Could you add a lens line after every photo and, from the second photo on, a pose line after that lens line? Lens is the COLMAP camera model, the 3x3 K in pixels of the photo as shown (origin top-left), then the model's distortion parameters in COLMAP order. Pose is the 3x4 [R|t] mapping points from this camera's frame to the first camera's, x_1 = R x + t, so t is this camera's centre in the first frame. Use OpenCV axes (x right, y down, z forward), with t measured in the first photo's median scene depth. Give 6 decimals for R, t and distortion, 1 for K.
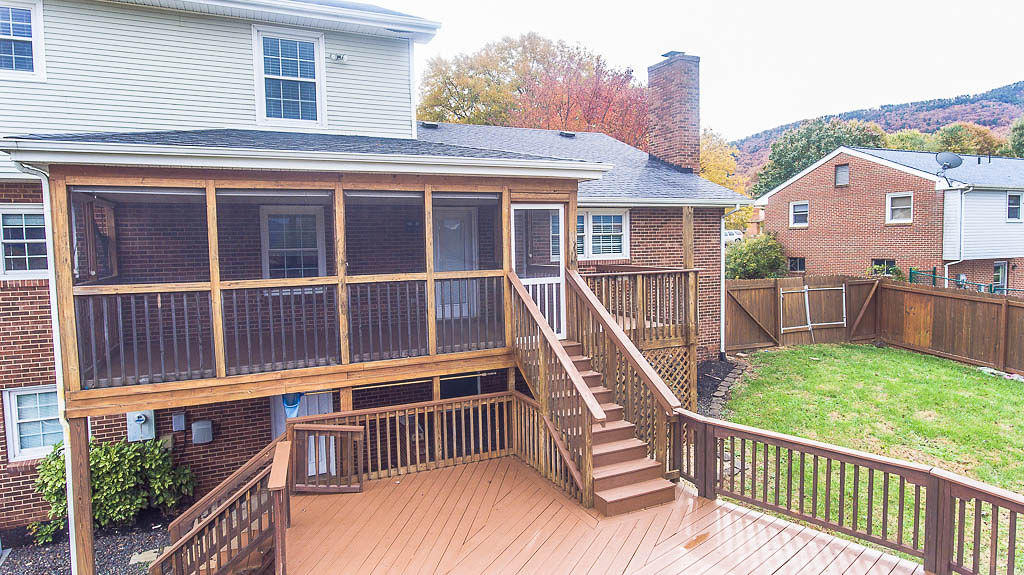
lens RADIAL K [[600.4, 0, 517.6], [0, 600.4, 279.2], [0, 0, 1]] dist [-0.003377, 0.000236]
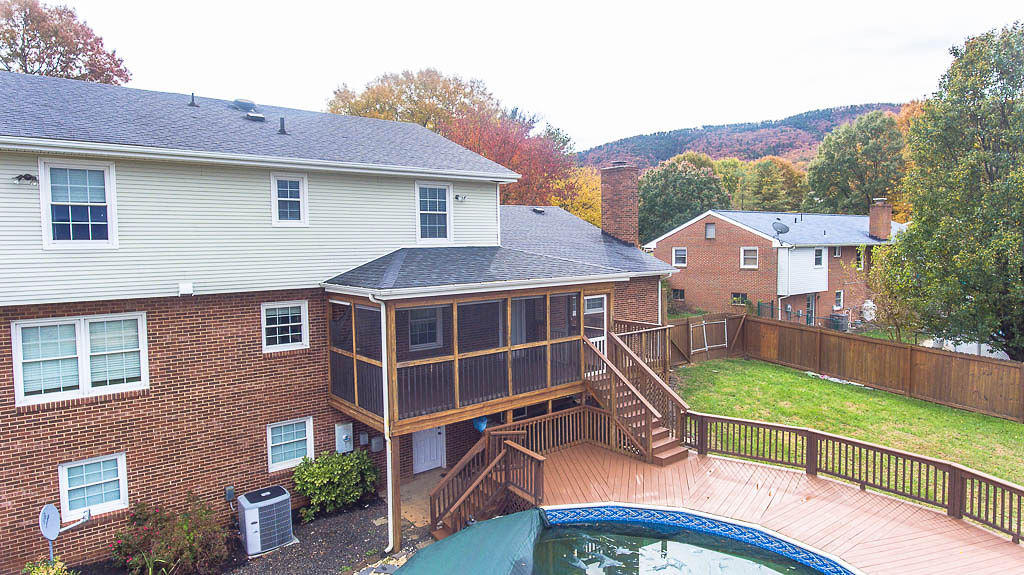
lens RADIAL K [[600.4, 0, 517.6], [0, 600.4, 279.2], [0, 0, 1]] dist [-0.003377, 0.000236]
pose [[0.970508, -0.009765, 0.240871, -0.561853], [0.011148, 0.999928, -0.004380, -0.157374], [-0.240811, 0.006936, 0.970547, -0.581907]]
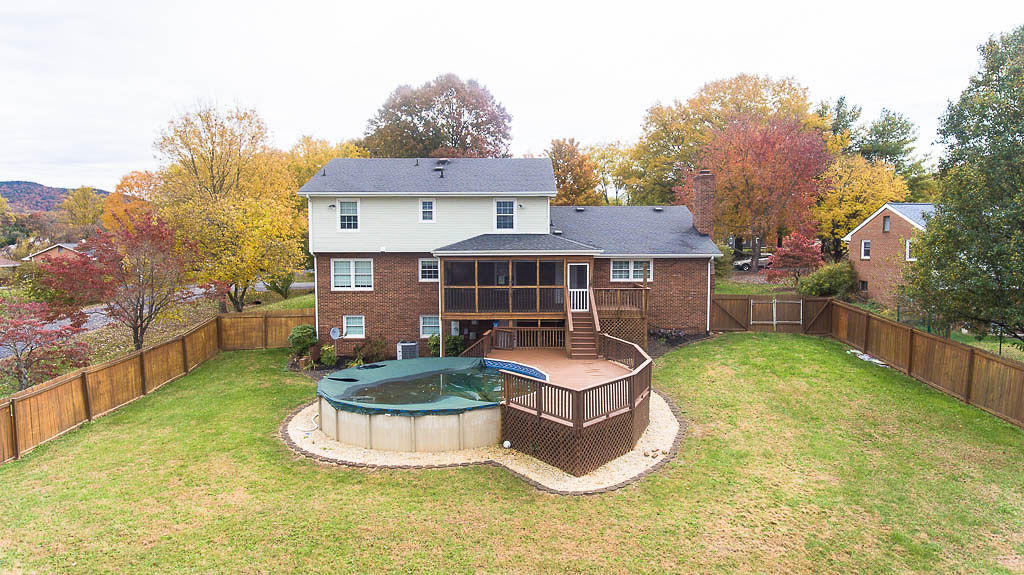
lens RADIAL K [[612.3, 0, 517.0], [0, 612.3, 281.9], [0, 0, 1]] dist [-0.007799, -0.001170]
pose [[0.904616, 0.045101, -0.423834, 0.953615], [-0.041928, 0.998979, 0.016814, -0.069023], [0.424159, 0.002560, 0.905584, -1.669356]]
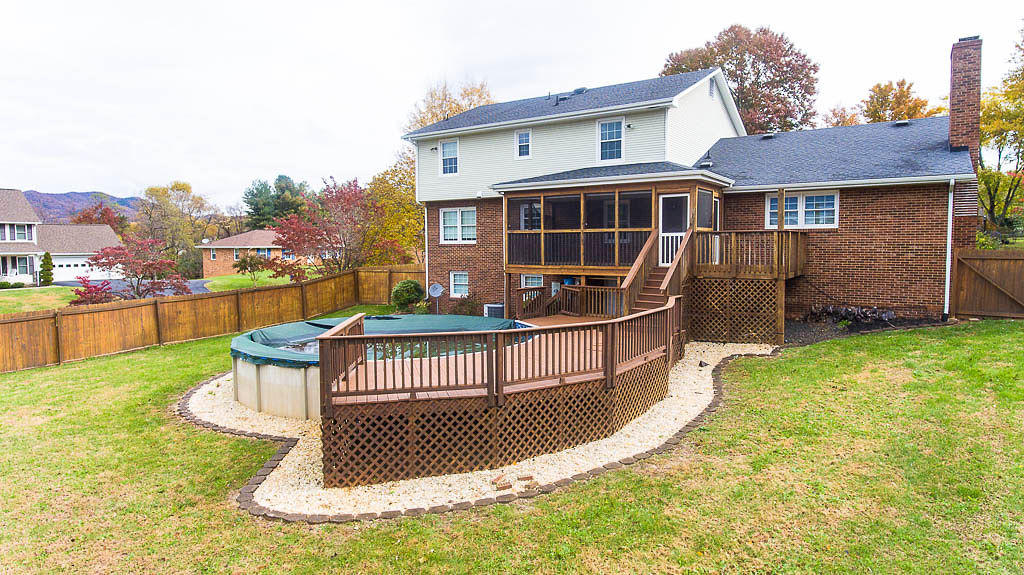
lens RADIAL K [[600.4, 0, 517.6], [0, 600.4, 279.2], [0, 0, 1]] dist [-0.003377, 0.000236]
pose [[0.516703, 0.067257, -0.853519, 1.349003], [-0.058359, 0.997358, 0.043262, 0.087572], [0.854174, 0.027457, 0.519262, -0.391099]]
